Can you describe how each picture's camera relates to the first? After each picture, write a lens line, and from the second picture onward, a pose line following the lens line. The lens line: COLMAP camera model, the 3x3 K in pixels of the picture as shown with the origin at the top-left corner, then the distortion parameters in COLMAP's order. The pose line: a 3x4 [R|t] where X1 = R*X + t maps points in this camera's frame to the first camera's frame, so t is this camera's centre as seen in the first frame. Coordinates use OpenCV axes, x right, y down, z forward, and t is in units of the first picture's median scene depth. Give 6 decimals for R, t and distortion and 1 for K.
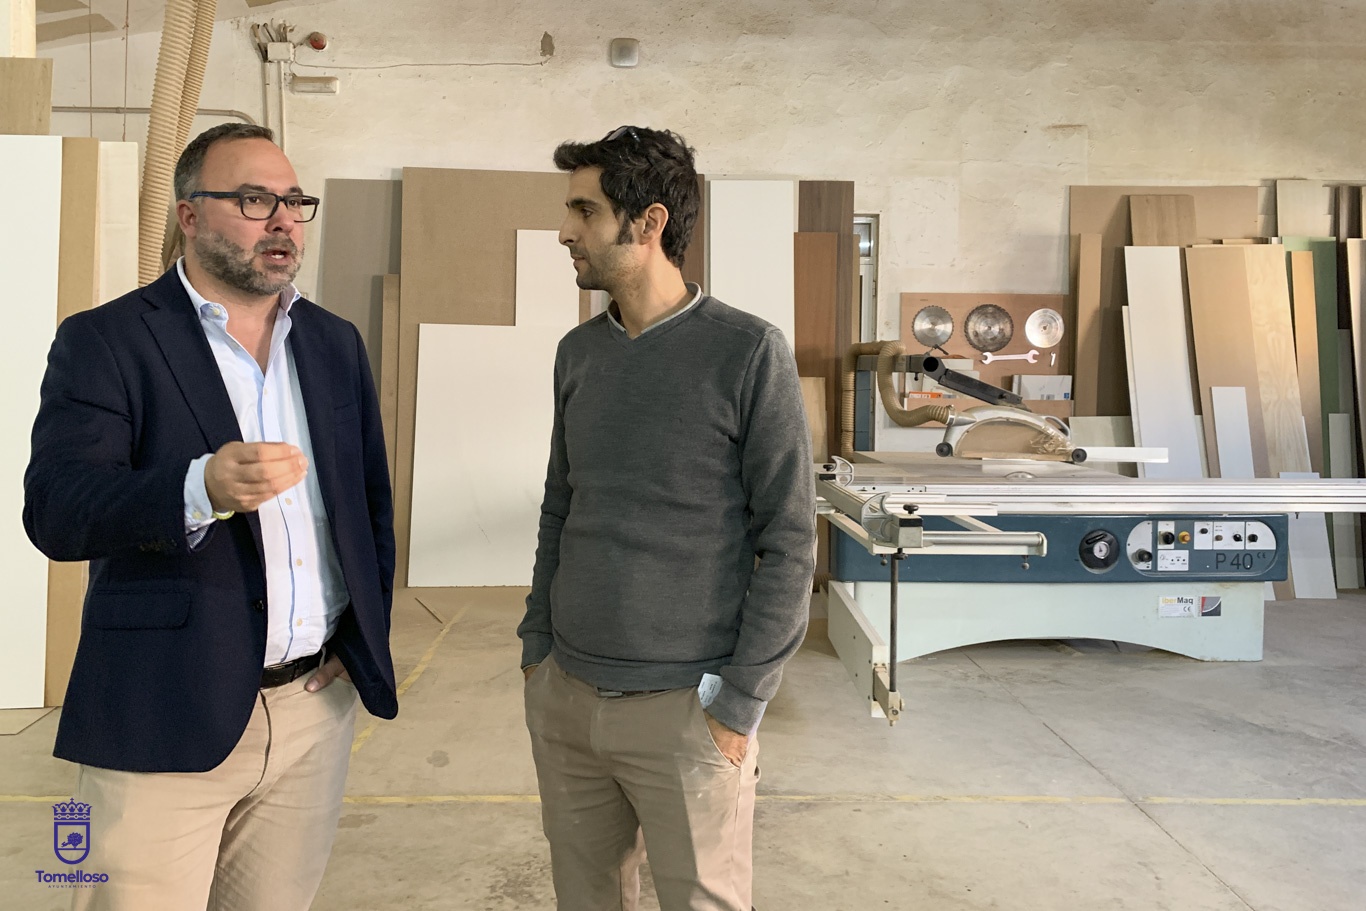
lens RADIAL K [[1017.2, 0, 682.6], [0, 1017.2, 418.1], [0, 0, 1]] dist [-0.014436, 0.005289]
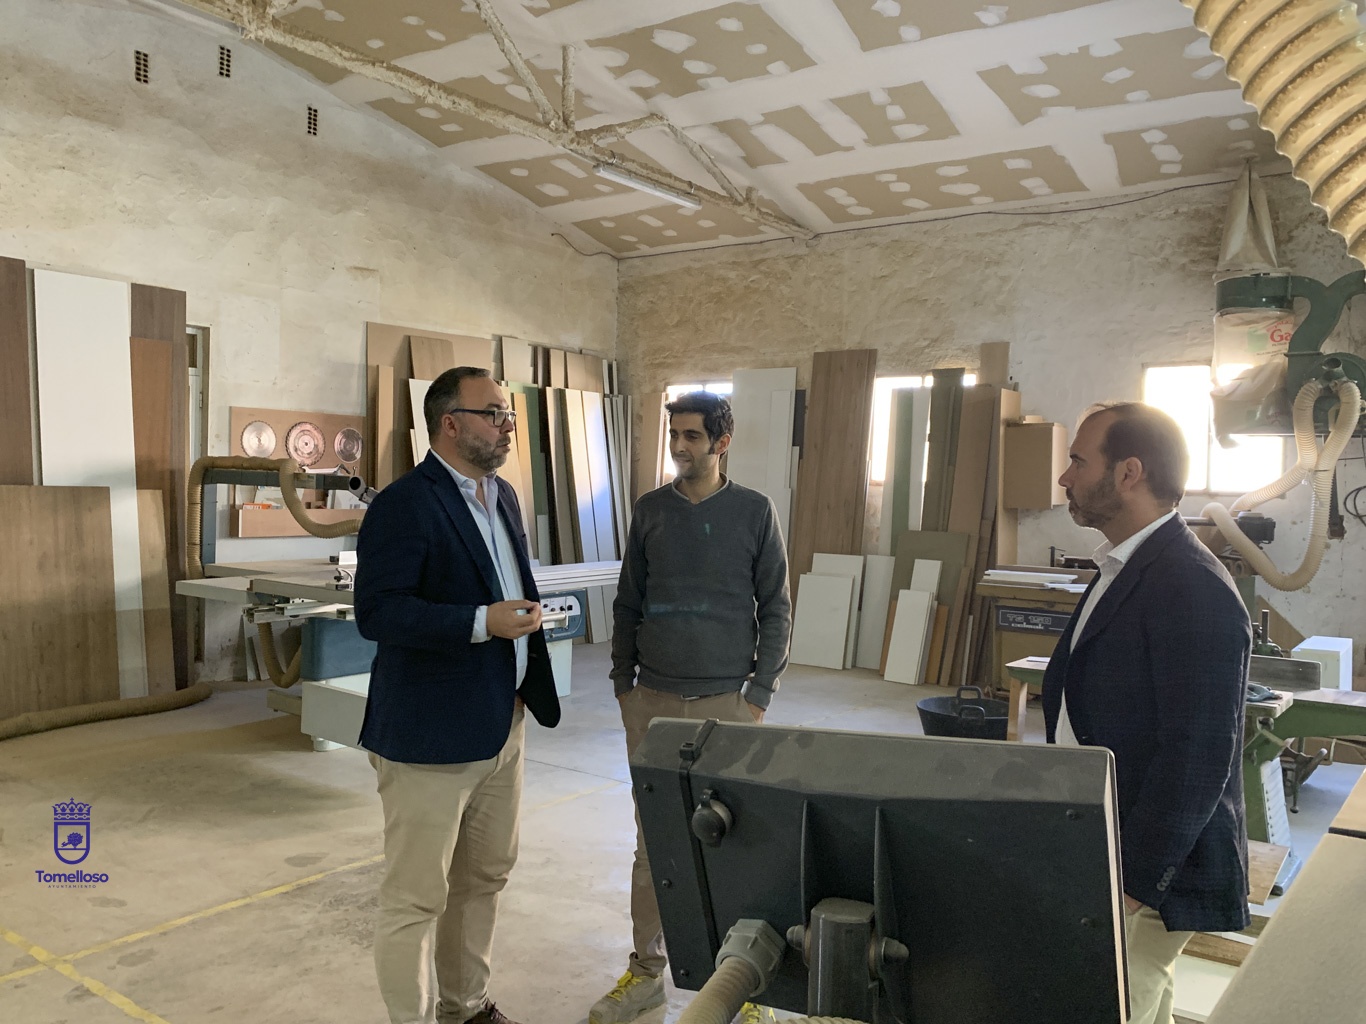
lens RADIAL K [[1122.5, 0, 683.0], [0, 1122.5, 512.0], [0, 0, 1]] dist [0.008238, -0.068625]
pose [[0.602425, -0.016909, 0.797997, -0.418260], [0.014506, 0.999842, 0.010236, -0.022294], [-0.798044, 0.005409, 0.602575, -0.046007]]
